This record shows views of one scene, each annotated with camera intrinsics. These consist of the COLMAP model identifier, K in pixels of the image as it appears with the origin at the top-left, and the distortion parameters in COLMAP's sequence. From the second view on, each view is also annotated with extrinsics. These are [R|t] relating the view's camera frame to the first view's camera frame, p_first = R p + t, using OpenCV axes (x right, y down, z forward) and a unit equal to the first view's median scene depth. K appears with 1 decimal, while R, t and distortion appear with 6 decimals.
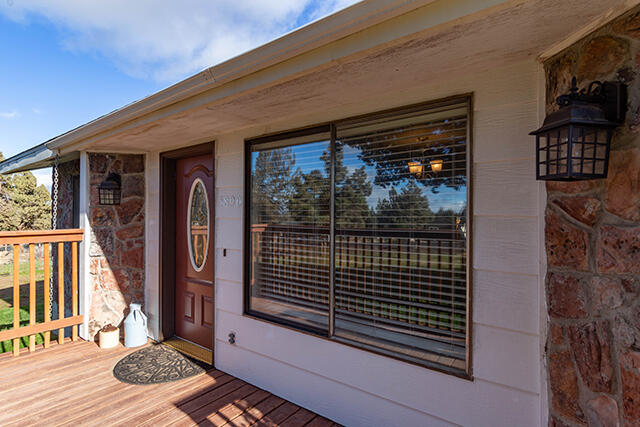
lens RADIAL K [[330.5, 0, 318.6], [0, 330.5, 213.5], [0, 0, 1]] dist [0.003562, 0.001654]
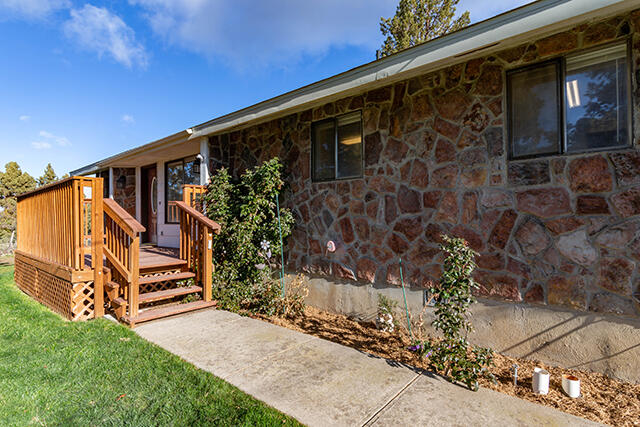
lens RADIAL K [[330.5, 0, 321.4], [0, 330.5, 216.6], [0, 0, 1]] dist [0.003562, 0.001654]
pose [[0.998564, -0.009068, -0.052797, 0.959700], [0.008837, 0.999950, -0.004617, 0.201826], [0.052836, 0.004144, 0.998595, -1.344138]]
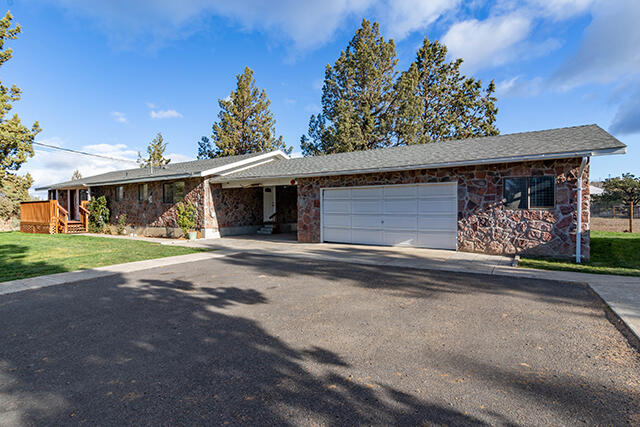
lens RADIAL K [[330.5, 0, 319.7], [0, 330.5, 213.6], [0, 0, 1]] dist [0.003562, 0.001654]
pose [[0.997183, -0.001739, 0.074987, 3.681889], [0.000710, 0.999905, 0.013736, 0.178485], [-0.075004, -0.013644, 0.997090, -5.487668]]
